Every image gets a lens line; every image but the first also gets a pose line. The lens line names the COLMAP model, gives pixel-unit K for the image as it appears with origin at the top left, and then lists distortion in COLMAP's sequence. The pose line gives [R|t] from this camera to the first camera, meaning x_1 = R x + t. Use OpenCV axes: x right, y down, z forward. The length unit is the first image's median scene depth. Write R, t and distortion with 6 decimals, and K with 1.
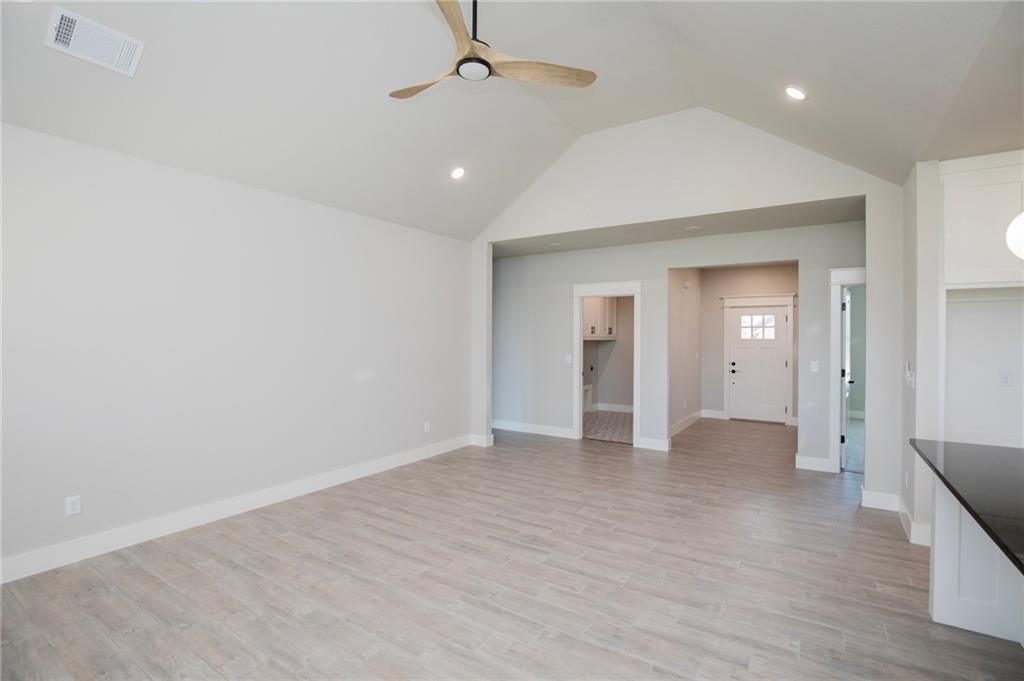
lens RADIAL K [[478.5, 0, 520.0], [0, 478.5, 337.7], [0, 0, 1]] dist [-0.035423, 0.000392]
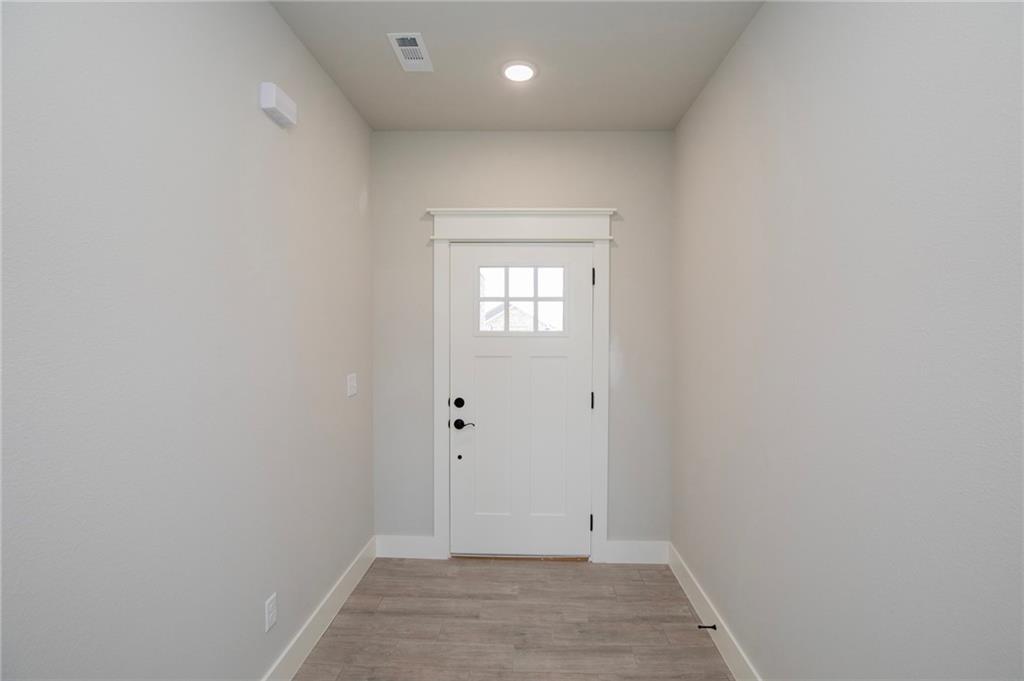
lens RADIAL K [[478.5, 0, 520.0], [0, 478.5, 337.7], [0, 0, 1]] dist [-0.035423, 0.000392]
pose [[0.884883, -0.005202, 0.465784, 0.043669], [-0.001672, 0.999896, 0.014343, 0.000250], [-0.465811, -0.013471, 0.884782, 0.089630]]
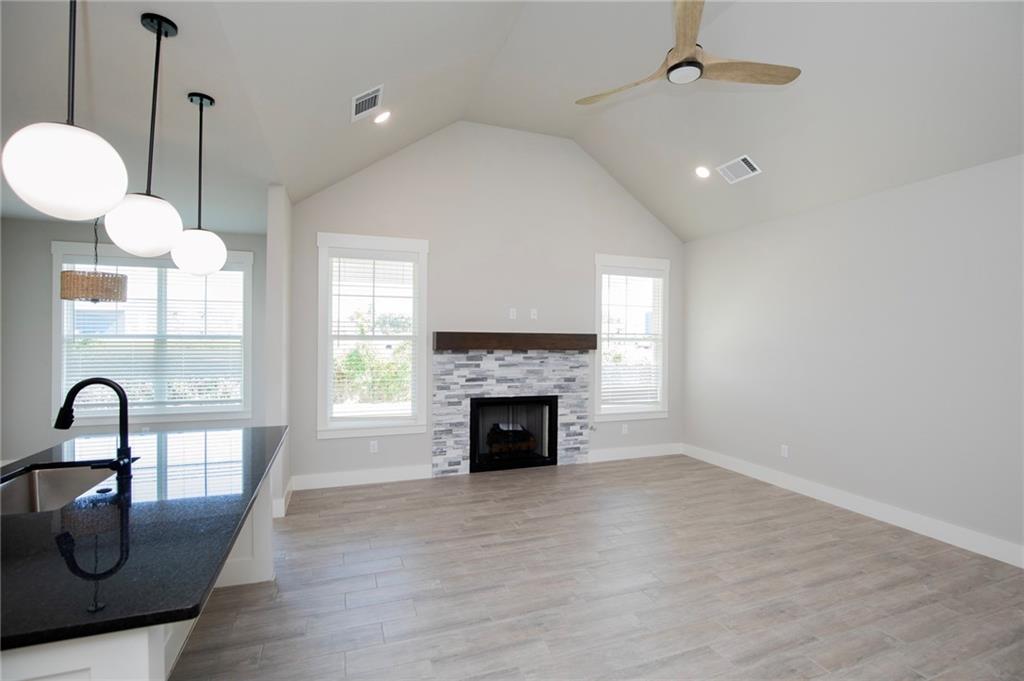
lens RADIAL K [[478.5, 0, 520.0], [0, 478.5, 337.7], [0, 0, 1]] dist [-0.035423, 0.000392]
pose [[-0.590698, -0.006461, -0.806867, 1.107831], [-0.013456, 0.999908, 0.001844, -0.012279], [0.806780, 0.011946, -0.590731, 1.608612]]
